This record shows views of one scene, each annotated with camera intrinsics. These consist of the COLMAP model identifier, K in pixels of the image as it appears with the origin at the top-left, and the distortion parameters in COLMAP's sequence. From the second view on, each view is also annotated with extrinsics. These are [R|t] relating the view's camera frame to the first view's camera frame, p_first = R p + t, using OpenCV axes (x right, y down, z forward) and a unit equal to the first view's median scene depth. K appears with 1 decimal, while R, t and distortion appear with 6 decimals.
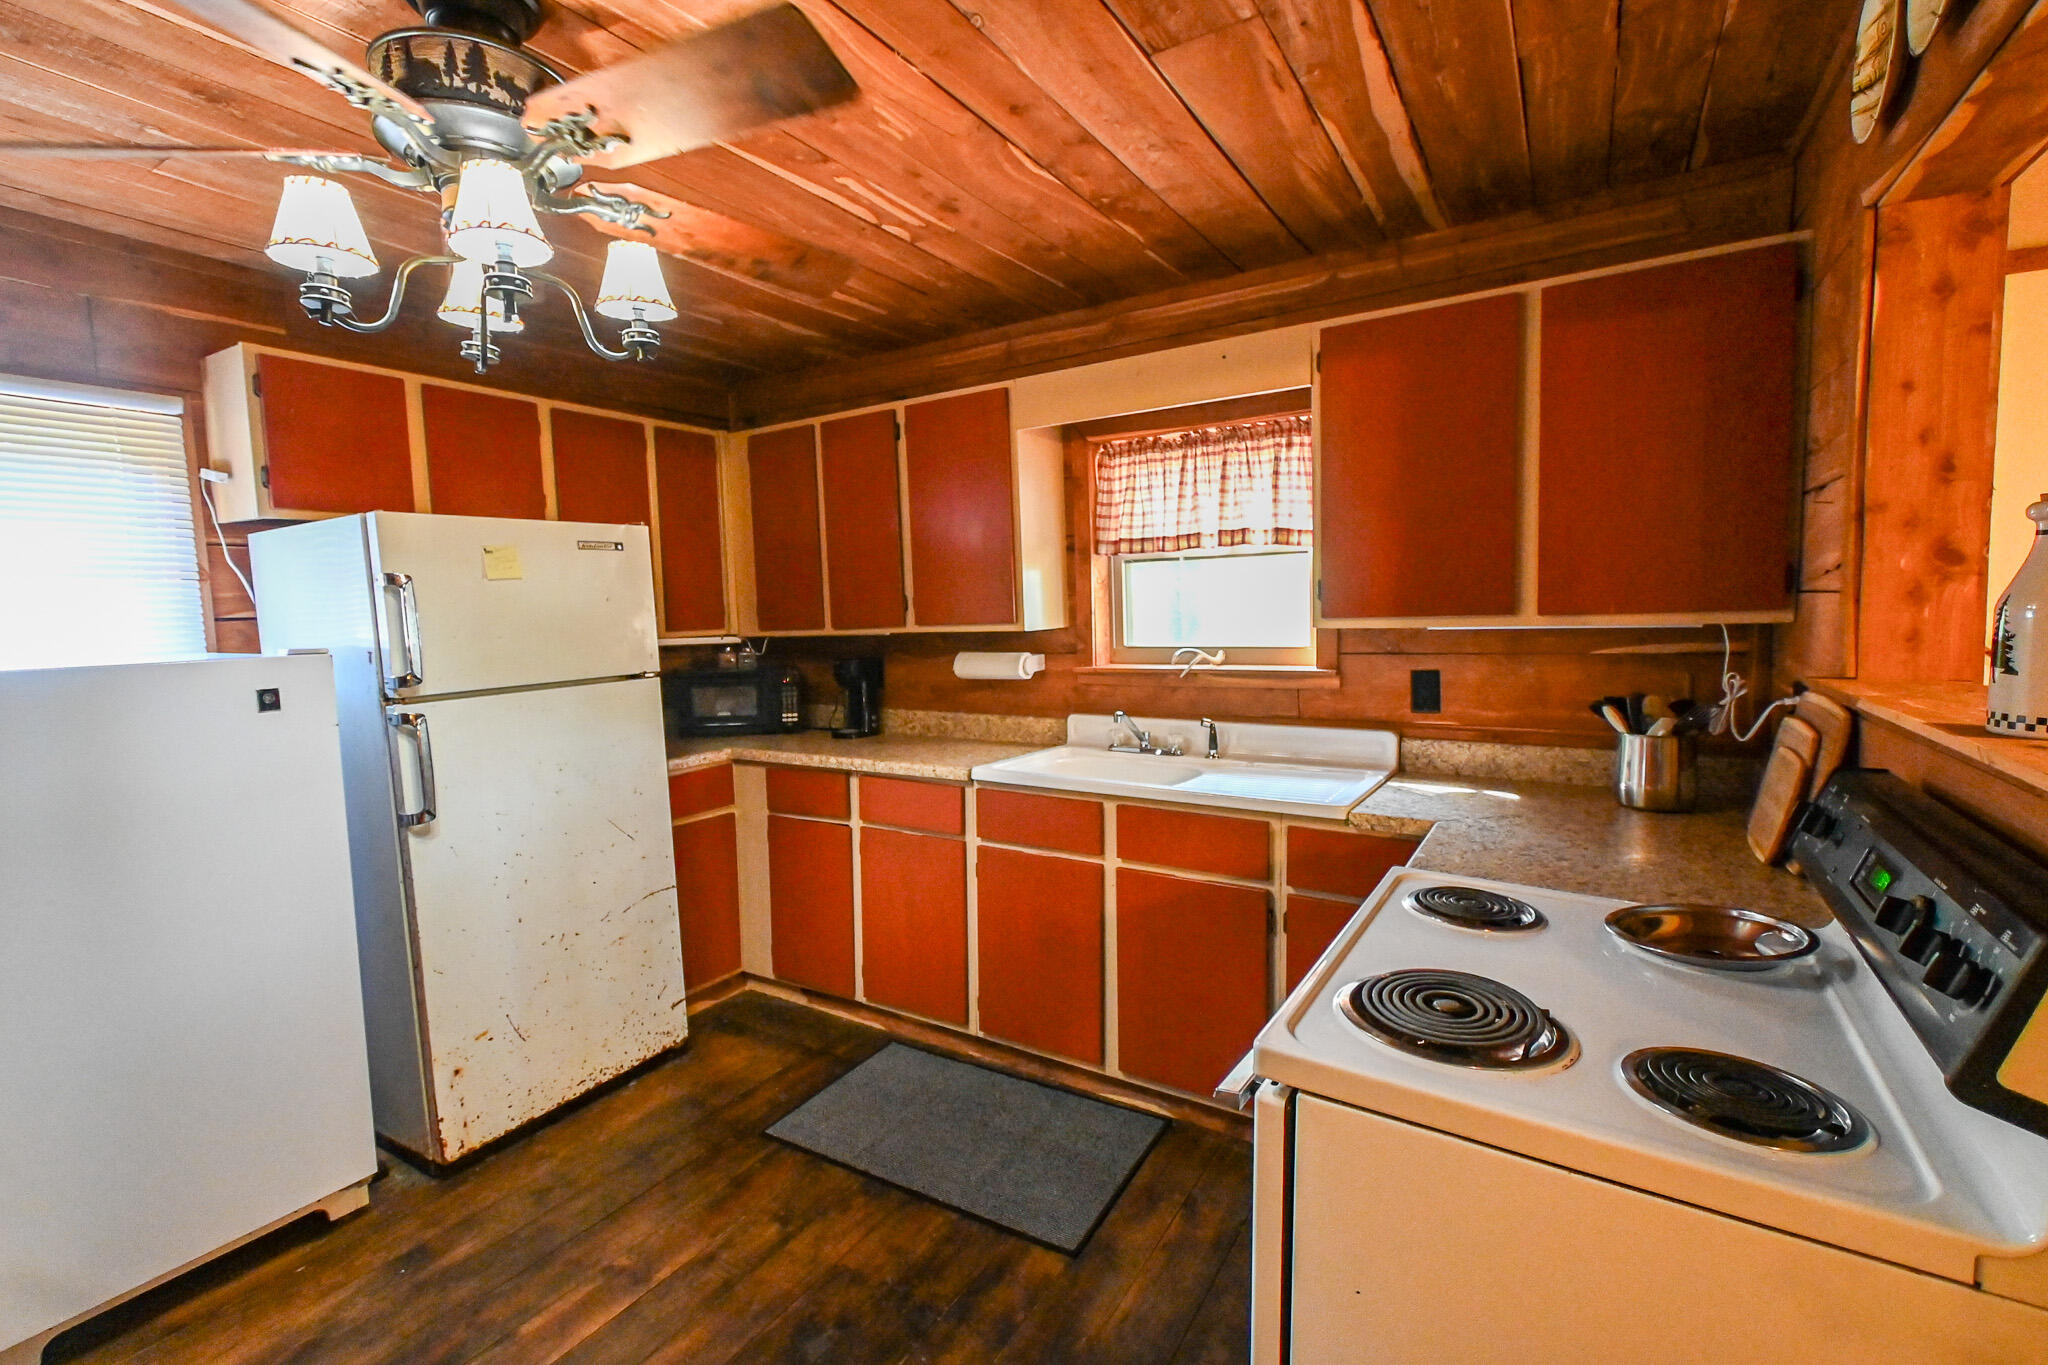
lens RADIAL K [[910.5, 0, 1048.9], [0, 910.5, 671.6], [0, 0, 1]] dist [0.008918, -0.003031]
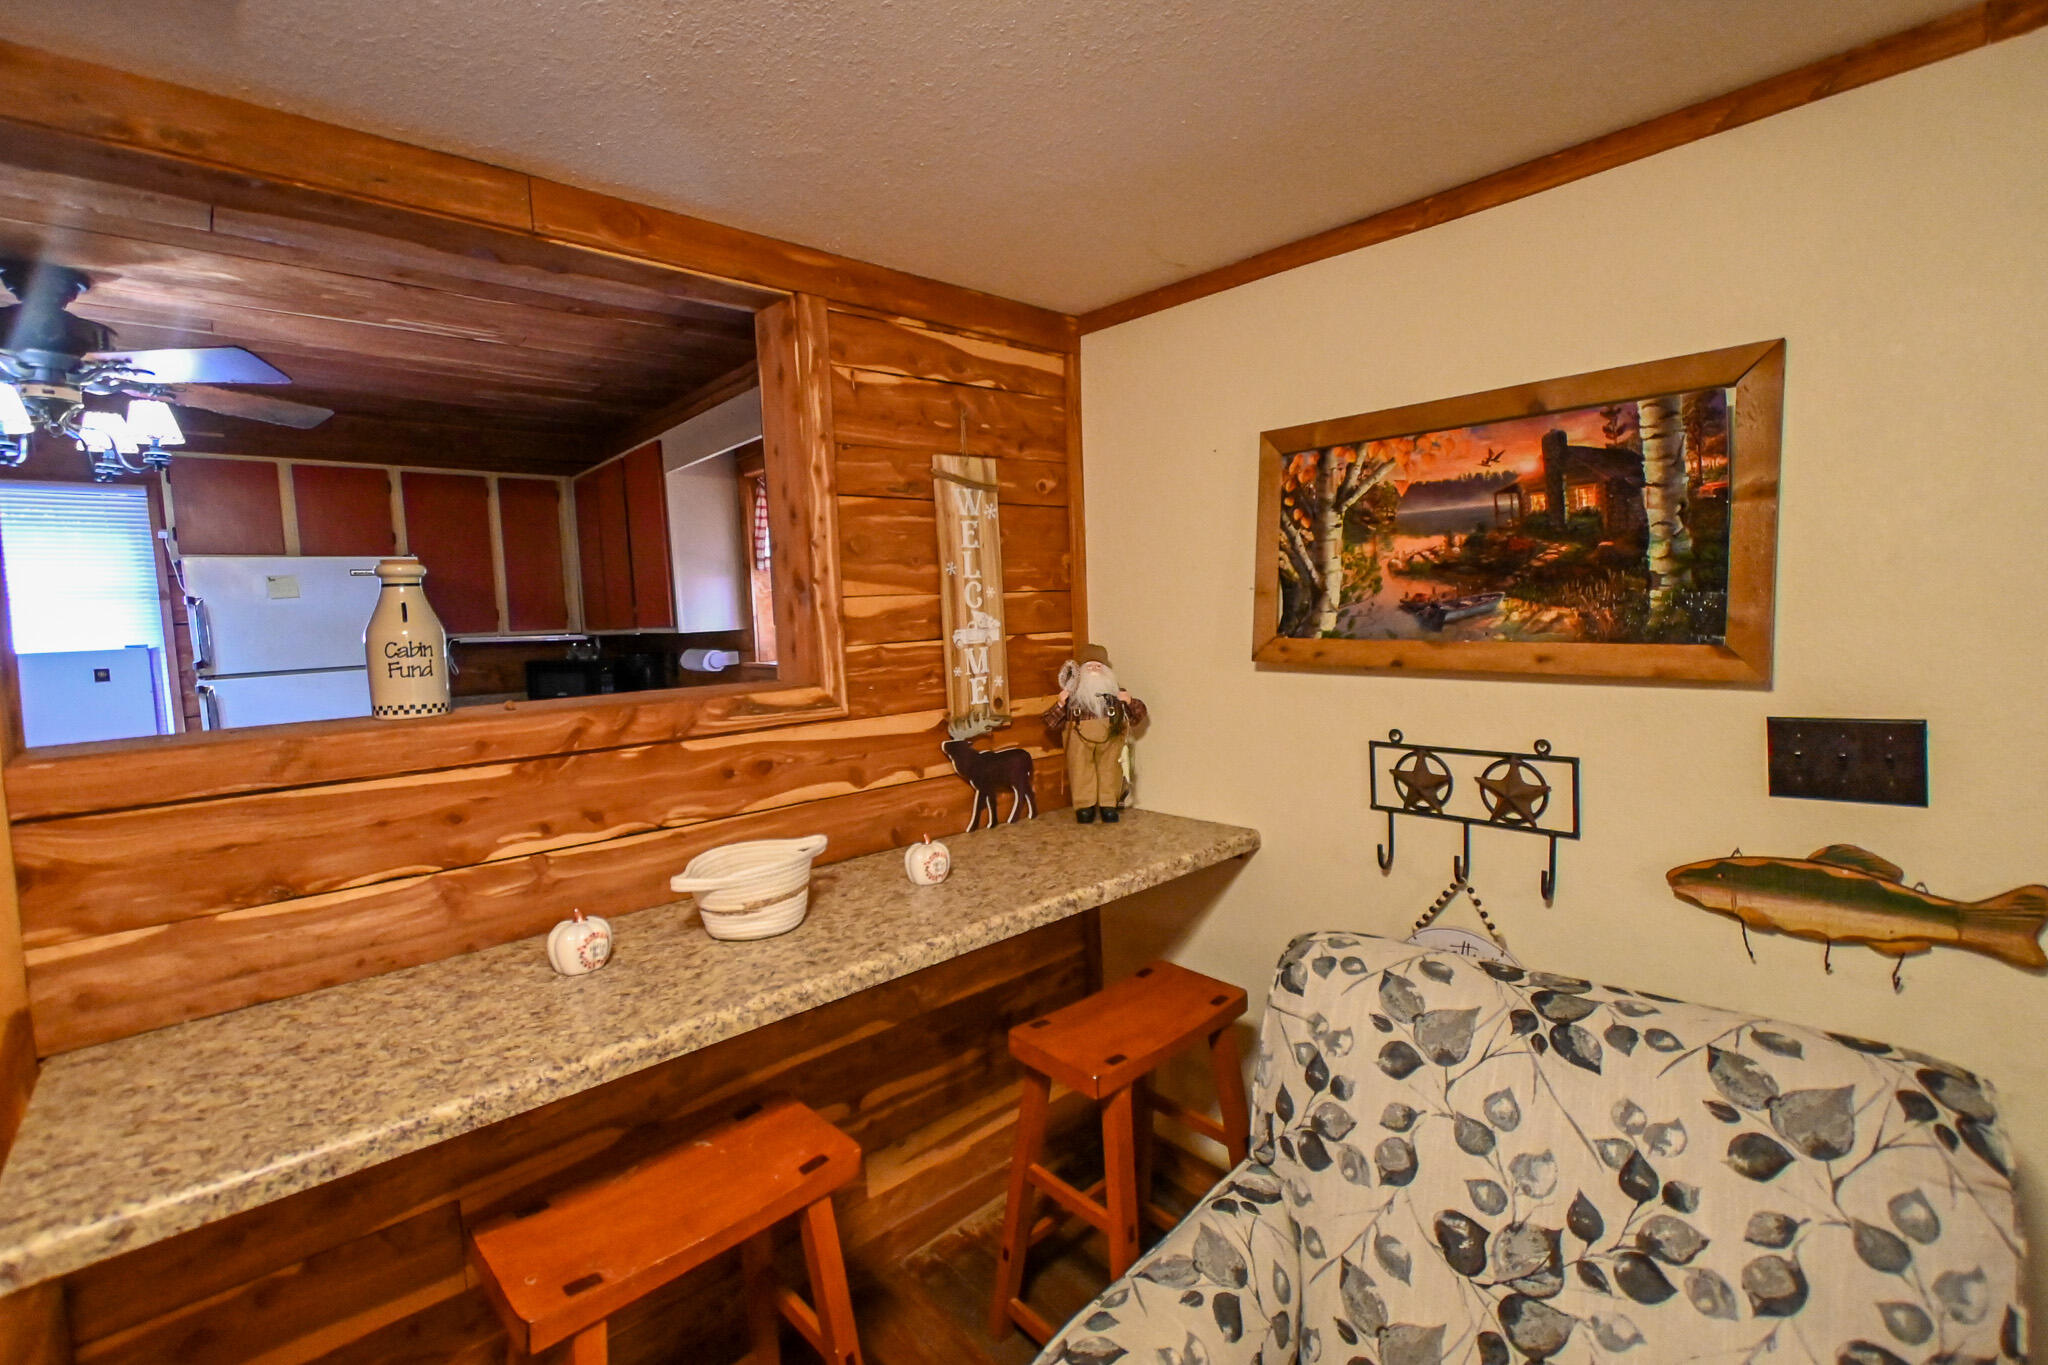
lens RADIAL K [[910.5, 0, 1027.9], [0, 910.5, 674.4], [0, 0, 1]] dist [0.008918, -0.003031]
pose [[0.953937, 0.018789, -0.299419, 0.882152], [-0.015561, 0.999792, 0.013161, -0.012460], [0.299604, -0.007895, 0.954031, -0.057816]]
